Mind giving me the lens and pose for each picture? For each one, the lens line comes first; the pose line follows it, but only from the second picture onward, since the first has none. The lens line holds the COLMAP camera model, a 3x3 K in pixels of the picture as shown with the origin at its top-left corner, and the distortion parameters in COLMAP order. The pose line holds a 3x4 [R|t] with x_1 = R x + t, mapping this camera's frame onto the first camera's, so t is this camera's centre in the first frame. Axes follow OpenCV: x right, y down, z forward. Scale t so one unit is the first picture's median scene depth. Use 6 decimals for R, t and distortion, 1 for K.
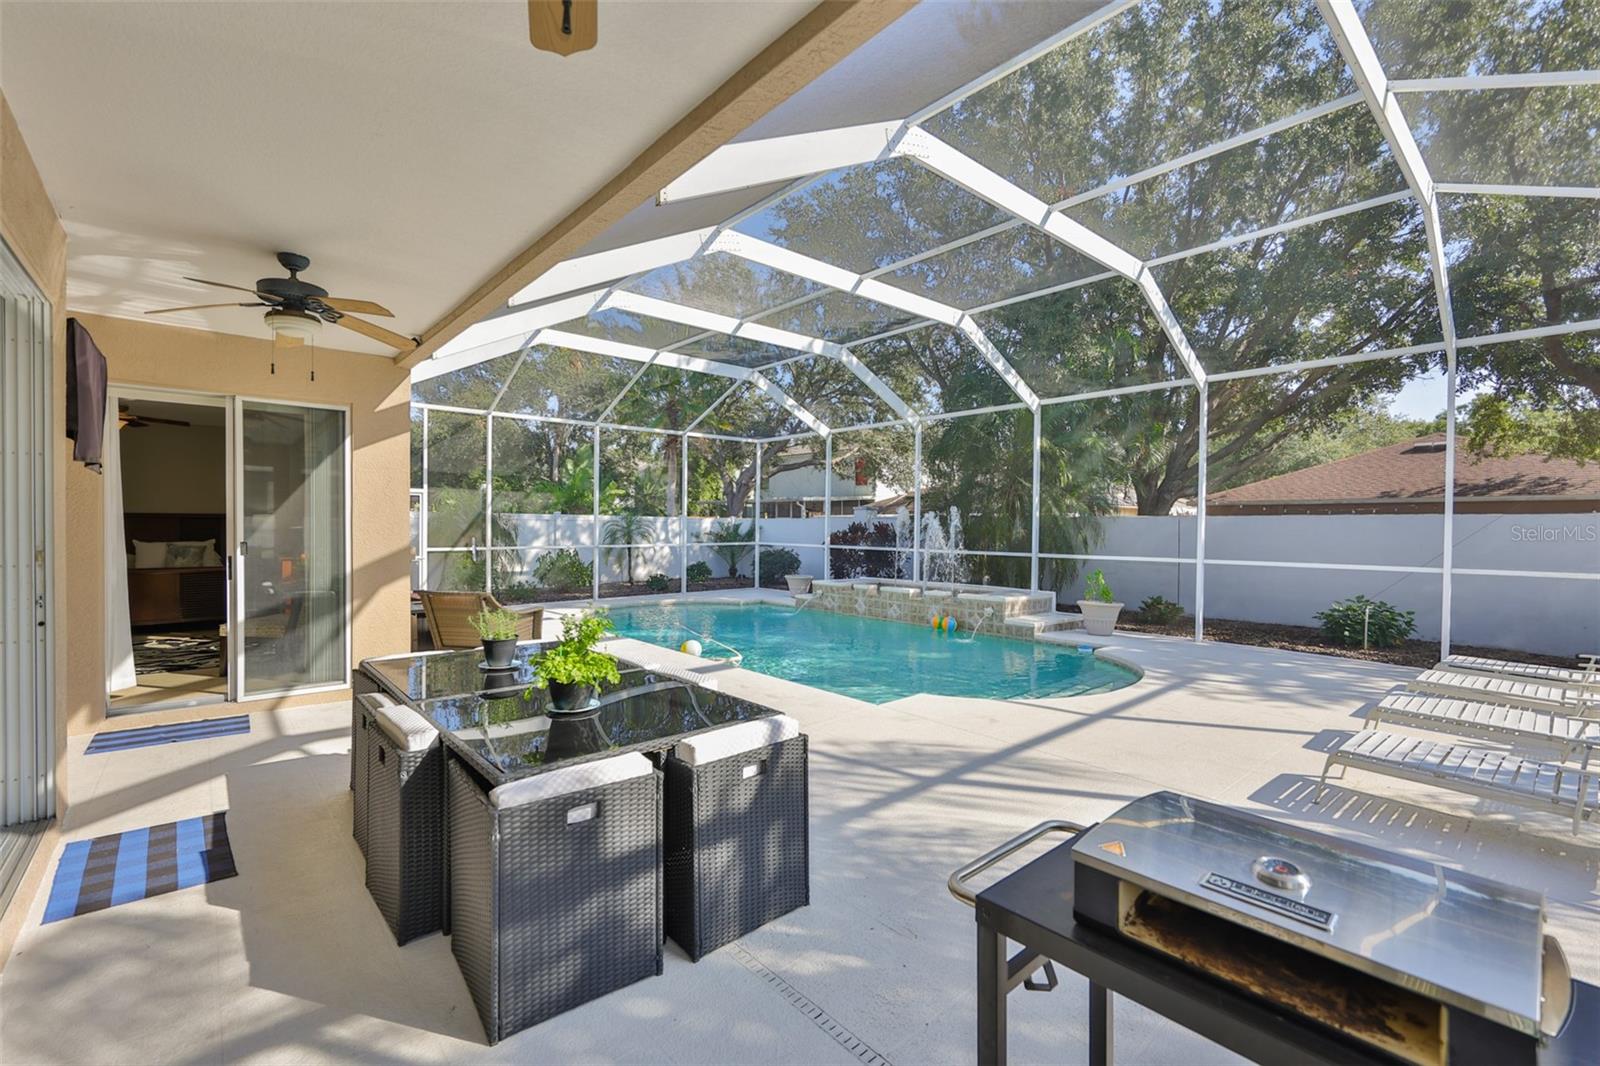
lens RADIAL K [[682.5, 0, 812.8], [0, 682.5, 530.0], [0, 0, 1]] dist [-0.001738, 0.001147]
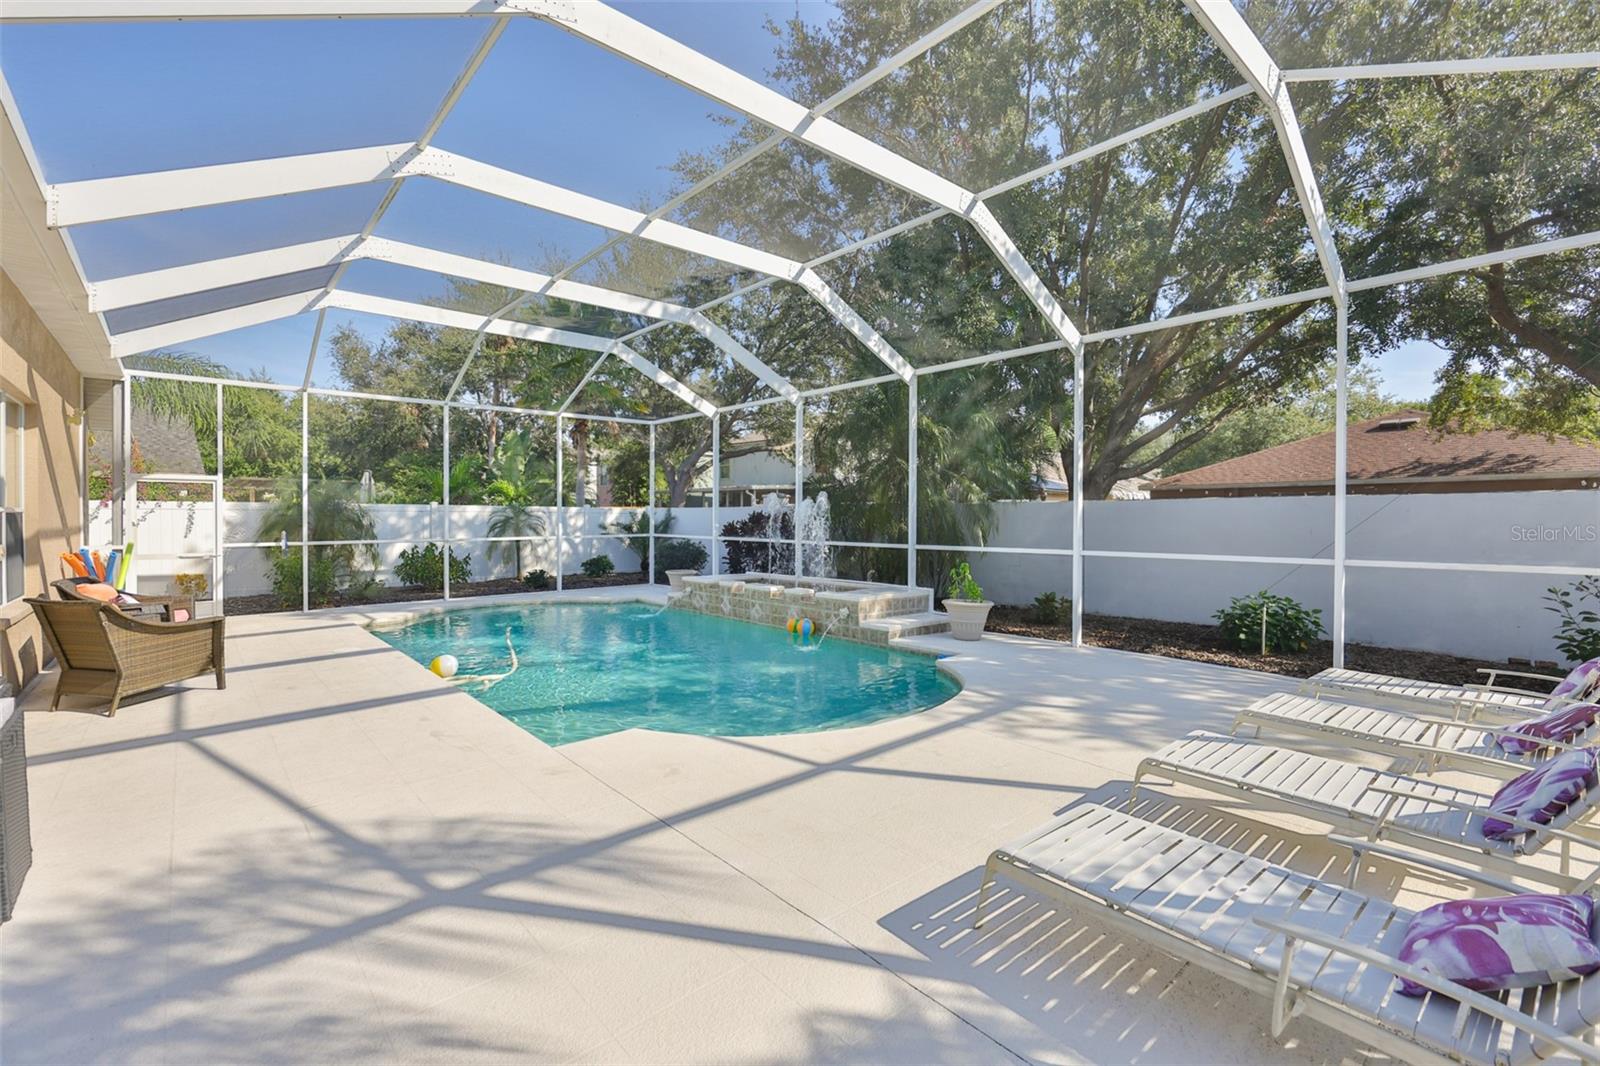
lens RADIAL K [[682.5, 0, 807.3], [0, 682.5, 527.0], [0, 0, 1]] dist [-0.001738, 0.001147]
pose [[0.999944, -0.010524, -0.000804, 0.191531], [0.010532, 0.999881, 0.011258, 0.000181], [0.000686, -0.011266, 0.999936, 0.119432]]
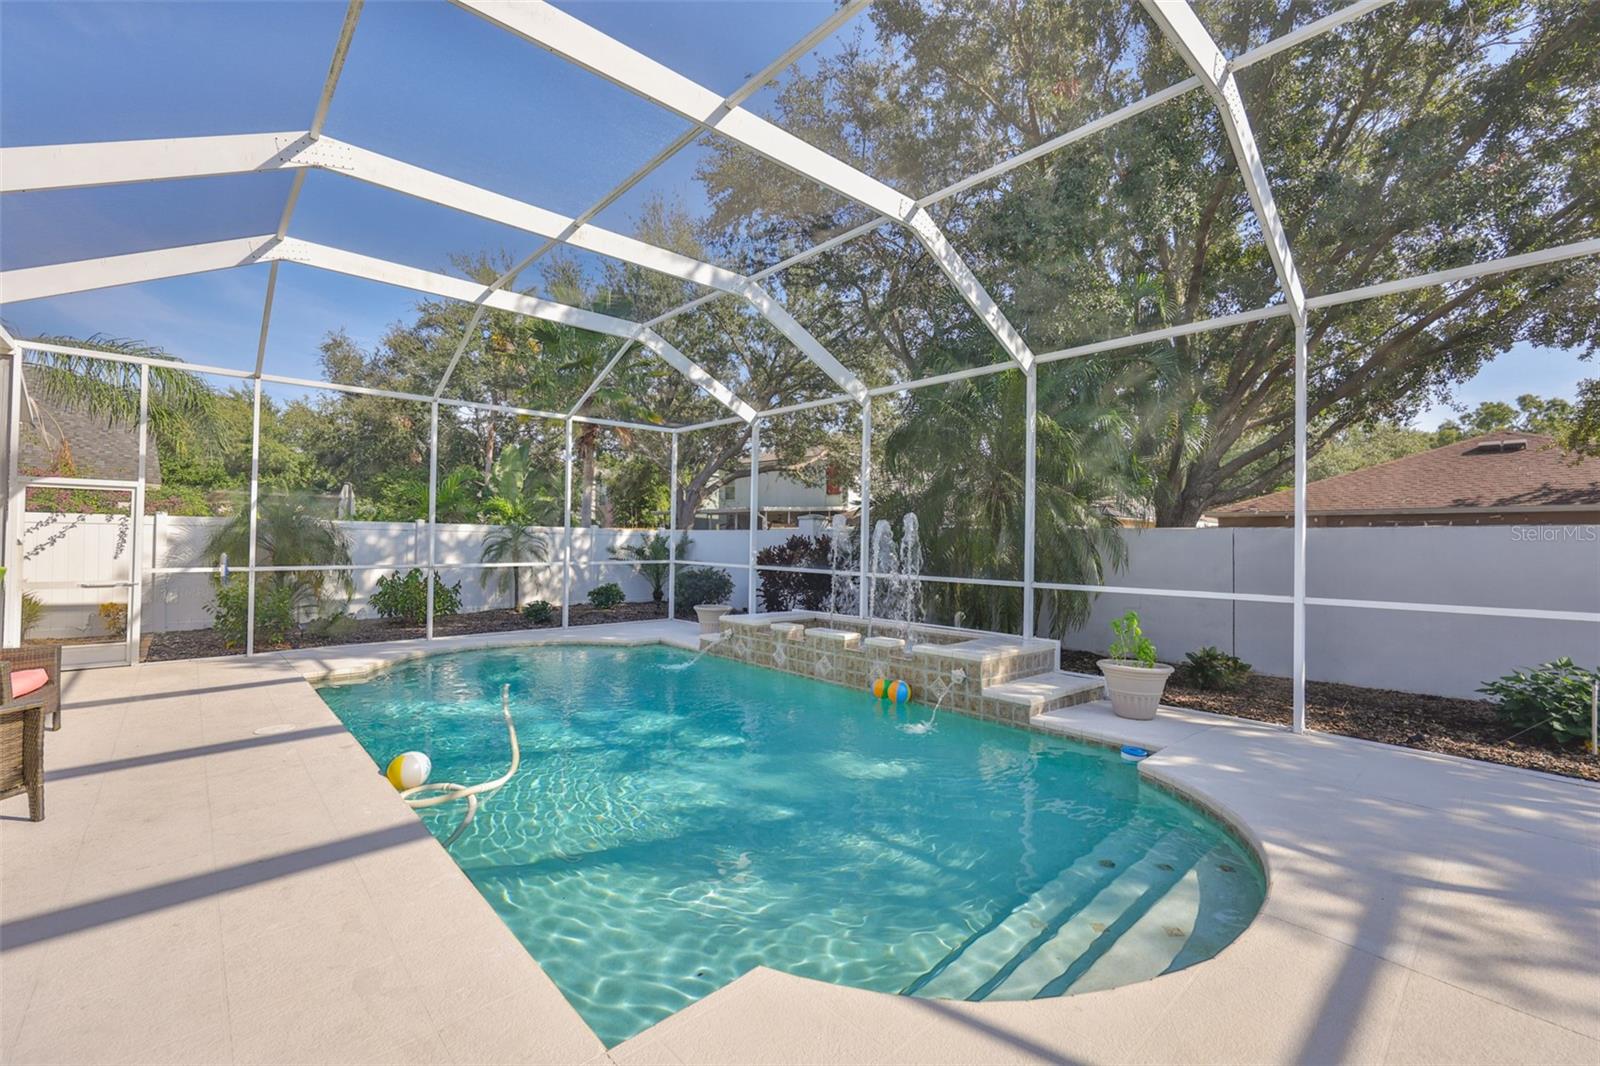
lens RADIAL K [[682.5, 0, 791.1], [0, 682.5, 532.3], [0, 0, 1]] dist [-0.001738, 0.001147]
pose [[0.999902, 0.002306, -0.013805, 0.098394], [-0.002519, 0.999878, -0.015429, -0.004063], [0.013767, 0.015462, 0.999786, 0.319440]]
